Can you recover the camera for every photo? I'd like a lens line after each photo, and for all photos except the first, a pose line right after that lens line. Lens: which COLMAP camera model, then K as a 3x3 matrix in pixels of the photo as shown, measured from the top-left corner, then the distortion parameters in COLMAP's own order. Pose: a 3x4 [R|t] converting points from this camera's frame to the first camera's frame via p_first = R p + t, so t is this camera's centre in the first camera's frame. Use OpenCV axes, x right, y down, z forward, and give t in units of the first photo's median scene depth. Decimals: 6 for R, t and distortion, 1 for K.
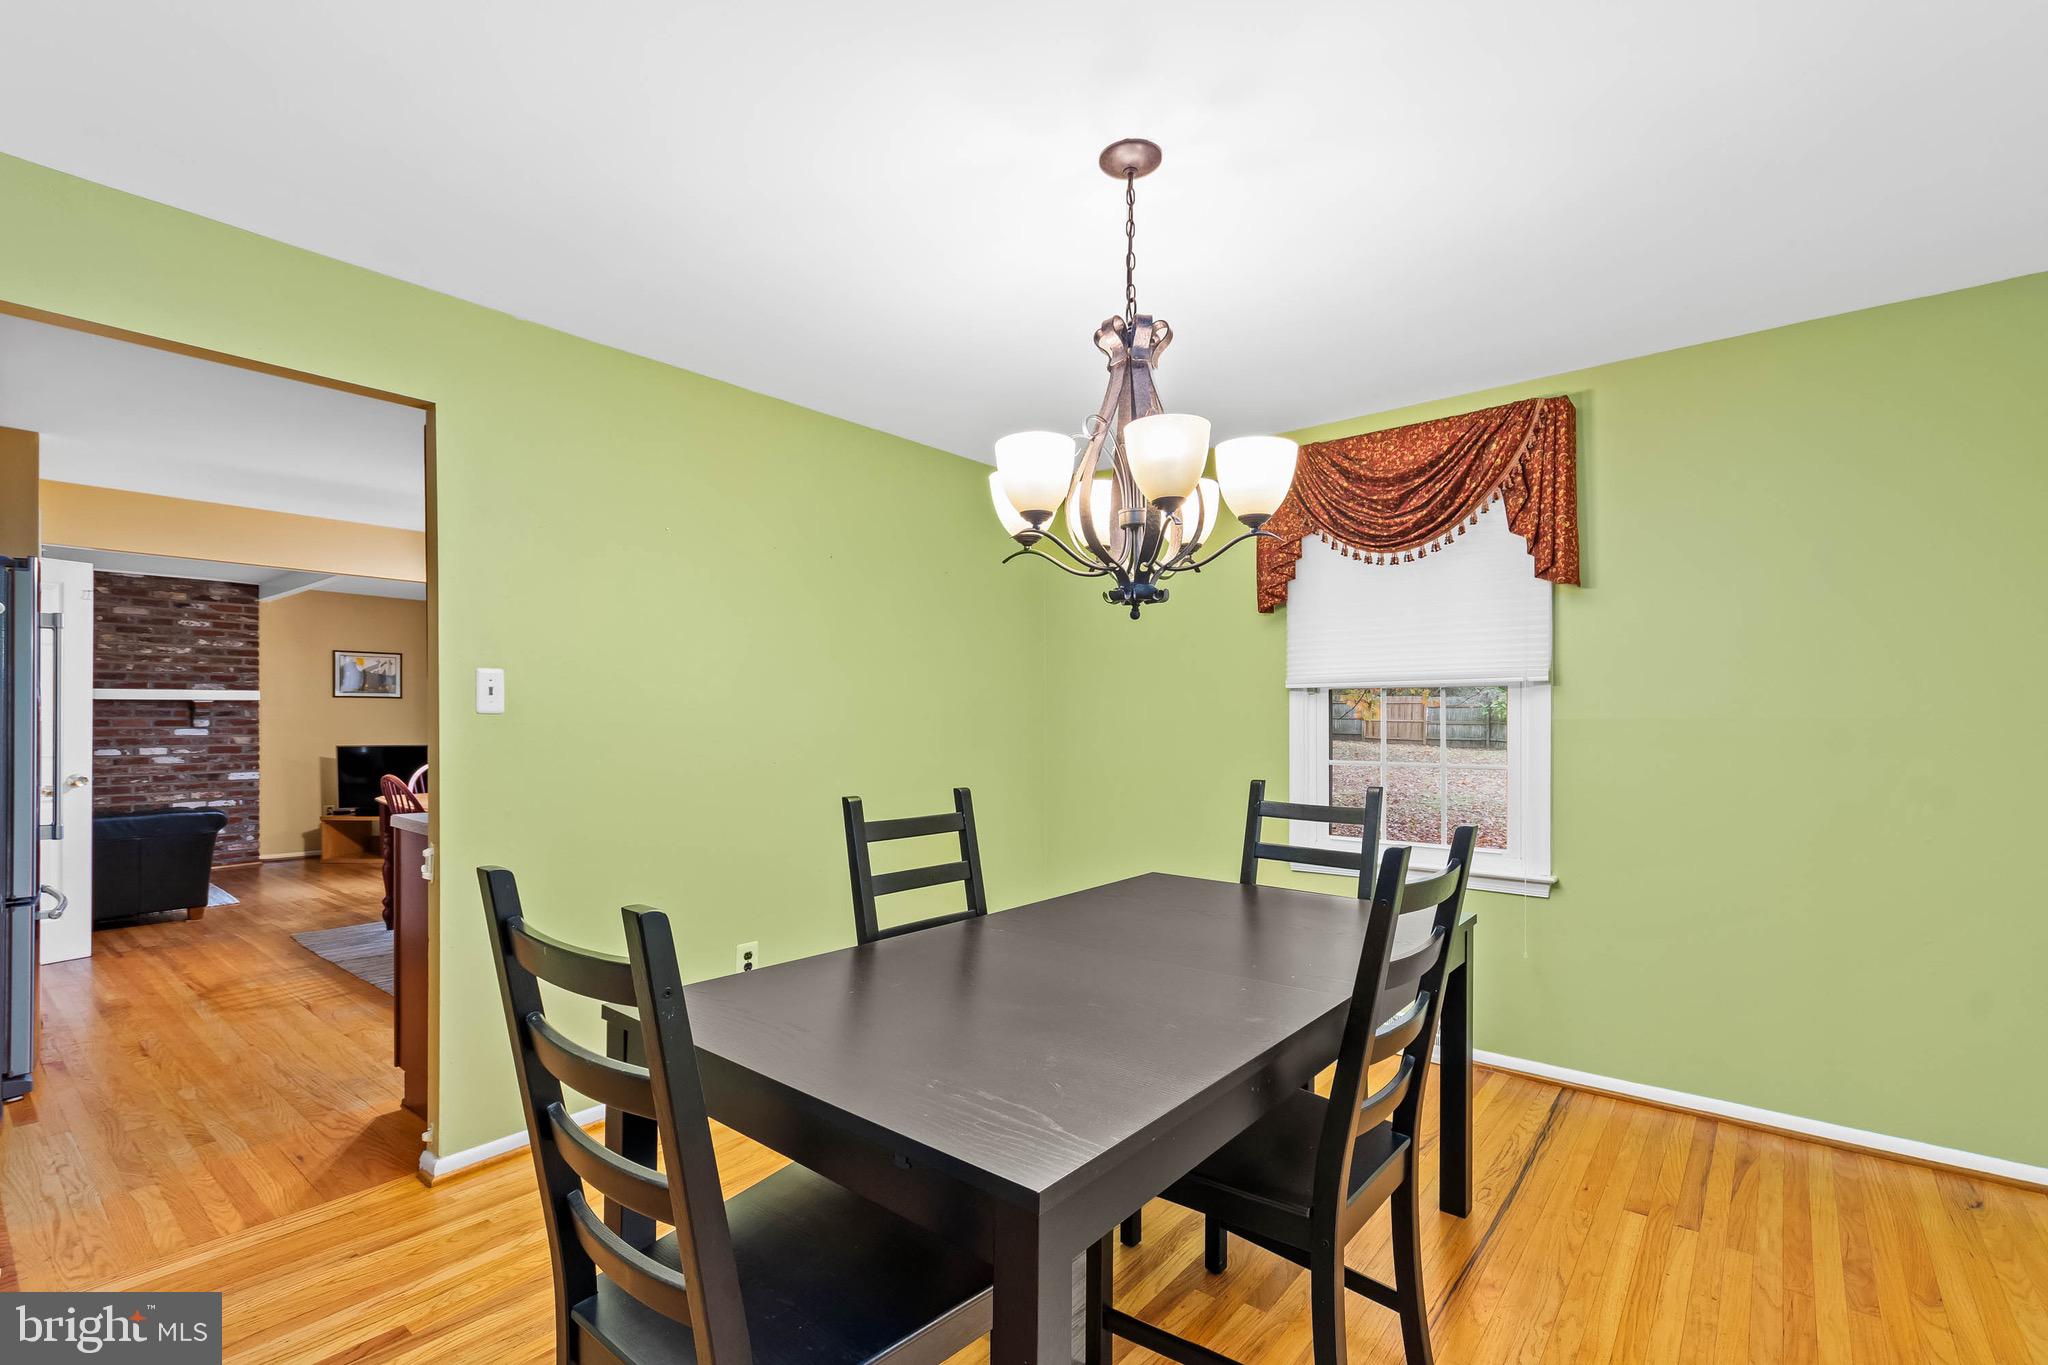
lens RADIAL K [[917.4, 0, 1028.2], [0, 917.4, 708.6], [0, 0, 1]] dist [0.002473, -0.000098]
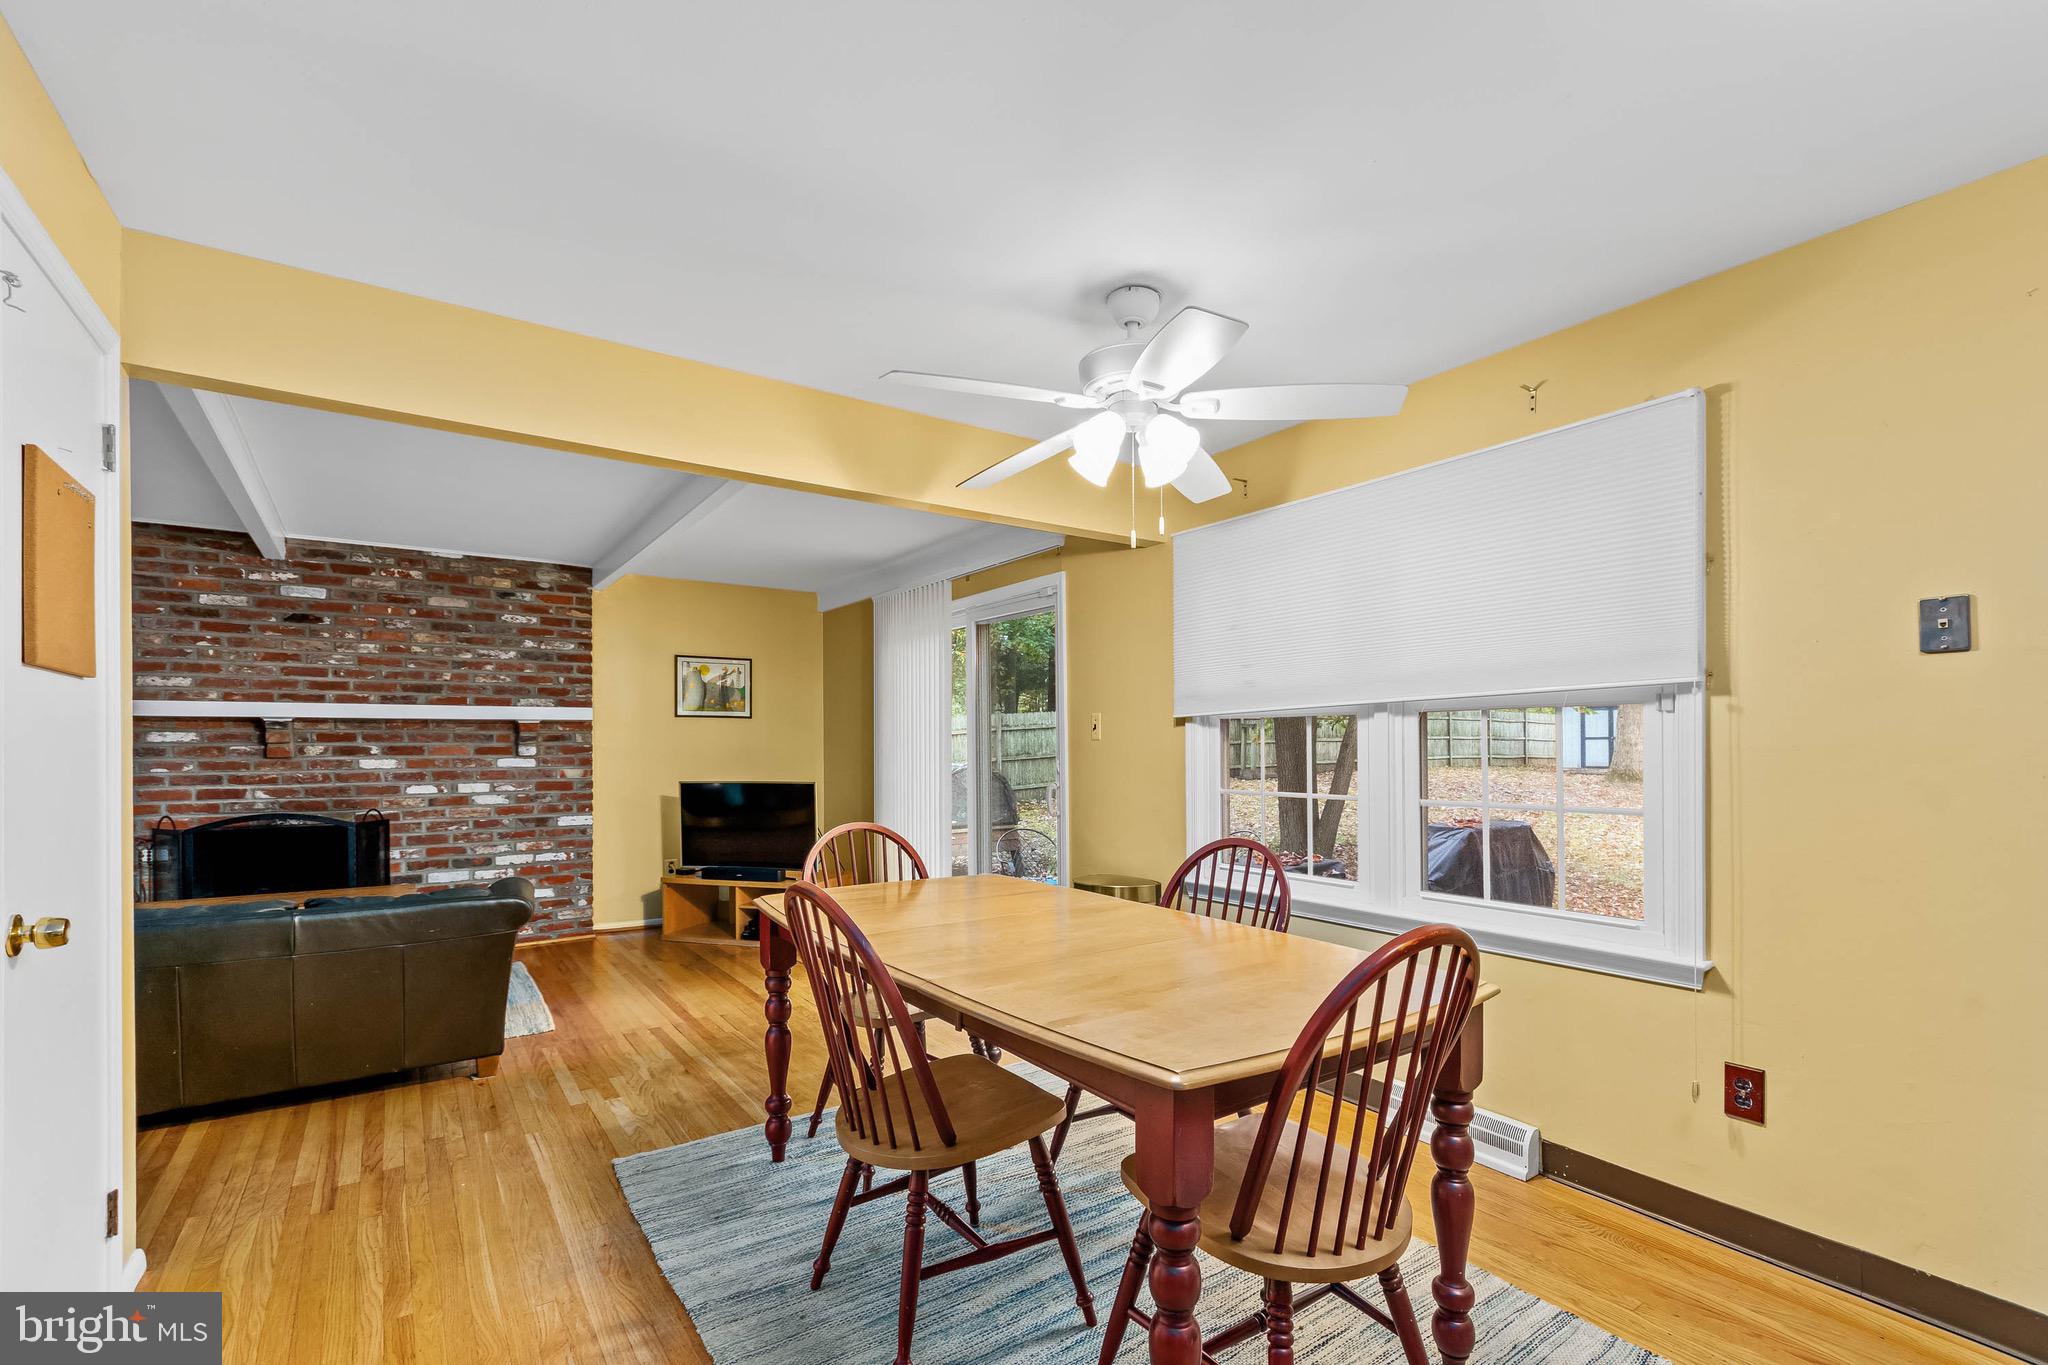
lens RADIAL K [[902.7, 0, 1021.5], [0, 902.7, 734.4], [0, 0, 1]] dist [0.000037, 0.000602]
pose [[0.961895, -0.000922, -0.273419, -0.303546], [0.001272, 0.999999, 0.001102, 0.002036], [0.273417, -0.001408, 0.961894, 0.393945]]
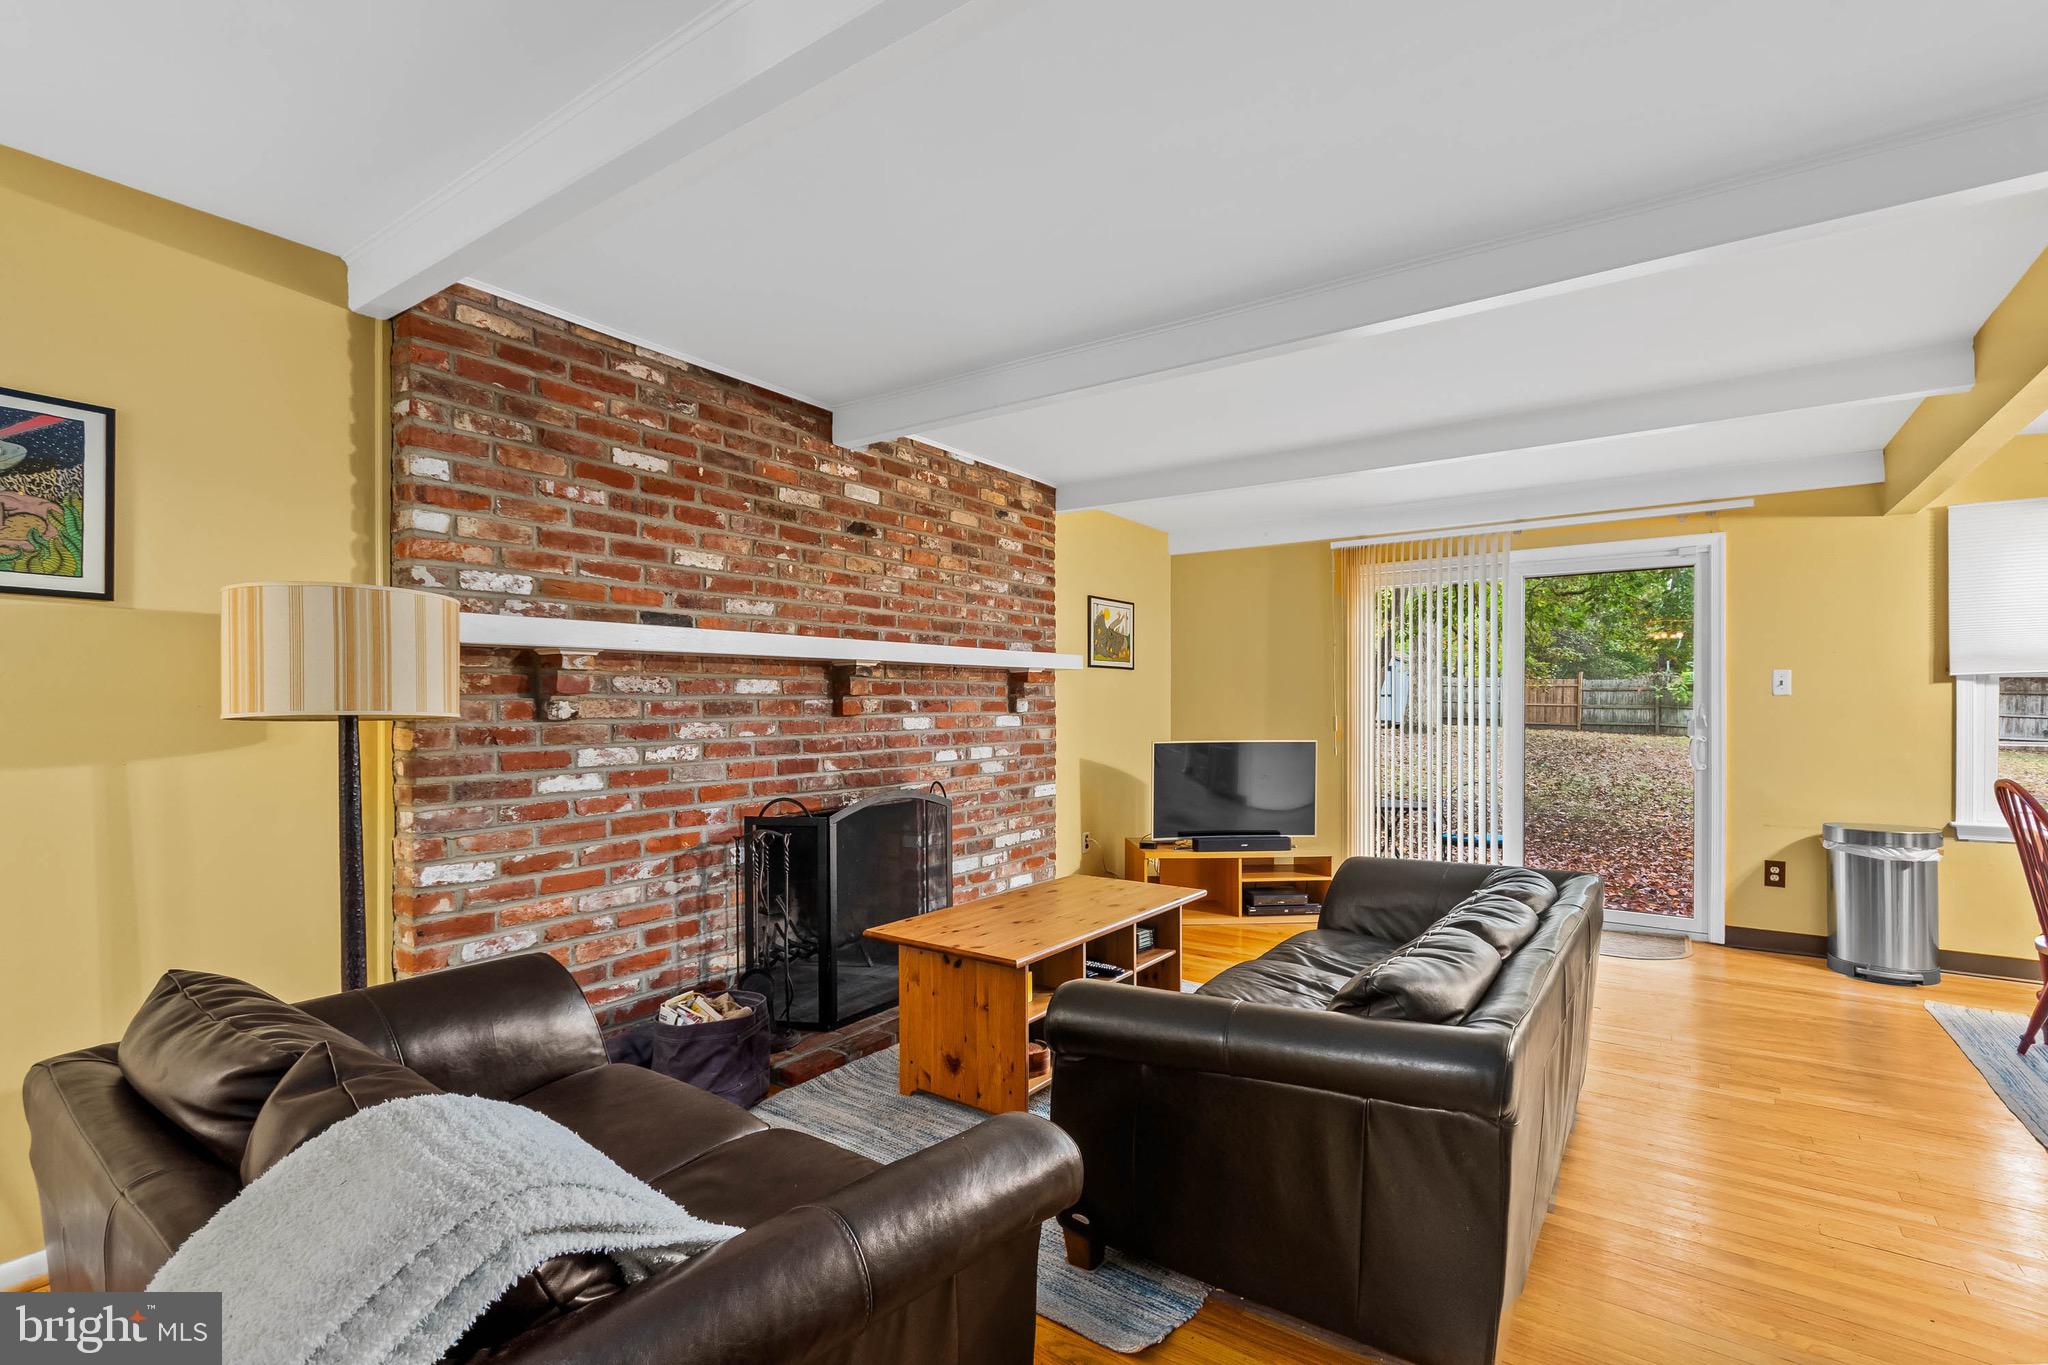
lens RADIAL K [[925.0, 0, 1018.6], [0, 925.0, 691.8], [0, 0, 1]] dist [0.000193, 0.000570]
pose [[0.998634, 0.004742, 0.052031, -0.923889], [-0.004841, 0.999987, 0.001788, 0.004846], [-0.052022, -0.002037, 0.998644, 0.376021]]
